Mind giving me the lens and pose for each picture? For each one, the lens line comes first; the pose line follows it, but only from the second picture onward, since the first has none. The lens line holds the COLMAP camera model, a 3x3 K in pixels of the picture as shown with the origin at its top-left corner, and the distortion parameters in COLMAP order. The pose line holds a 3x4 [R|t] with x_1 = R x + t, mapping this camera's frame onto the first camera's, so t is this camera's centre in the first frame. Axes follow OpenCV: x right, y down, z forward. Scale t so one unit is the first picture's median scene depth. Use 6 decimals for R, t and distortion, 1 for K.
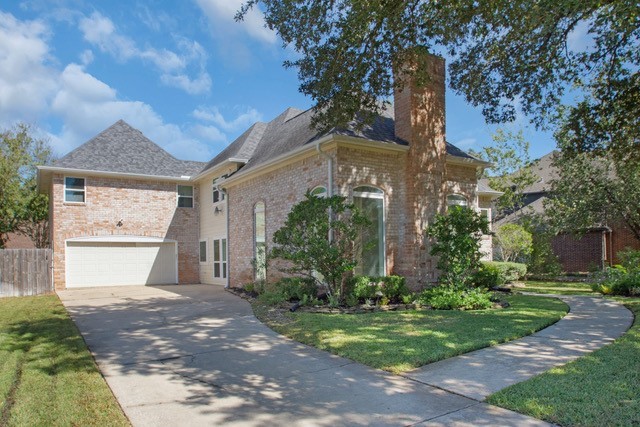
lens RADIAL K [[439.6, 0, 311.4], [0, 439.6, 244.2], [0, 0, 1]] dist [-0.026077, 0.007473]
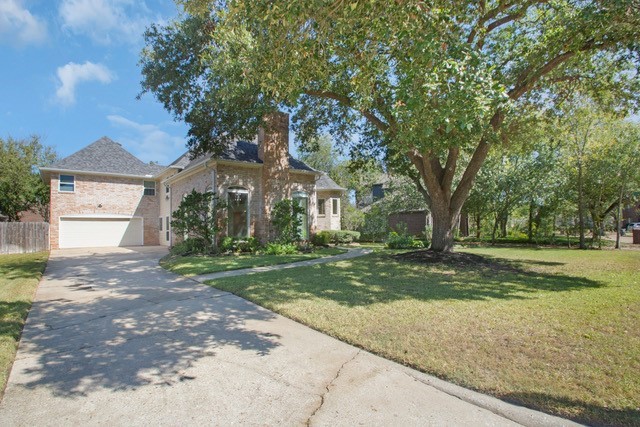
lens RADIAL K [[322.8, 0, 326.3], [0, 322.8, 215.1], [0, 0, 1]] dist [-0.004405, -0.007871]
pose [[0.992180, 0.004175, 0.124746, 0.277040], [-0.001868, 0.999825, -0.018610, 0.006027], [-0.124802, 0.018231, 0.992014, -0.278416]]
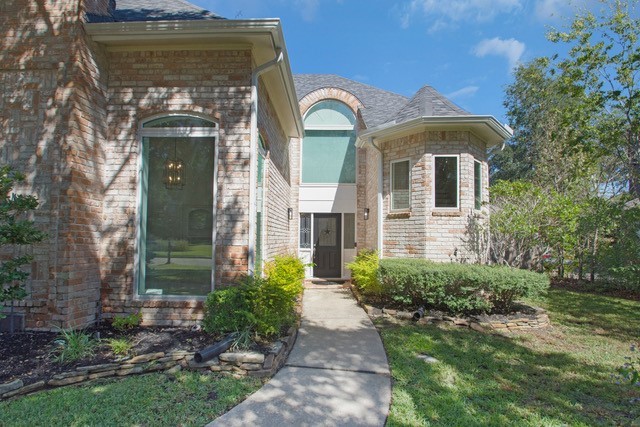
lens RADIAL K [[322.8, 0, 325.4], [0, 322.8, 223.8], [0, 0, 1]] dist [-0.004405, -0.007871]
pose [[0.819316, -0.000157, -0.573343, 0.654987], [-0.005870, 0.999945, -0.008663, 0.002819], [0.573313, 0.010463, 0.819270, 0.819602]]
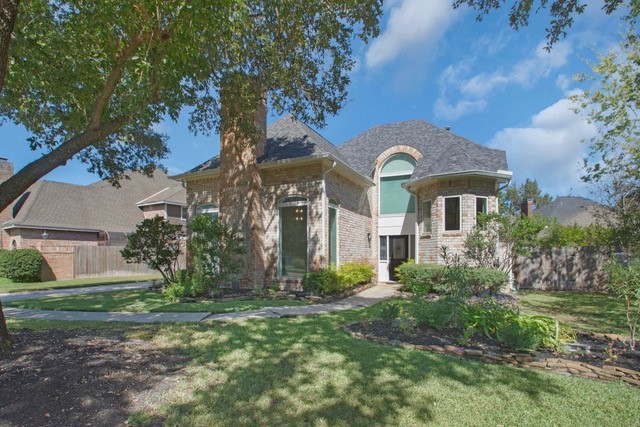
lens RADIAL K [[347.1, 0, 325.9], [0, 347.1, 250.2], [0, 0, 1]] dist [0.000827, 0.000644]
pose [[0.509971, -0.000985, -0.860191, 1.071181], [0.017220, 0.999811, 0.009064, 0.005763], [0.860019, -0.019435, 0.509891, 0.659295]]
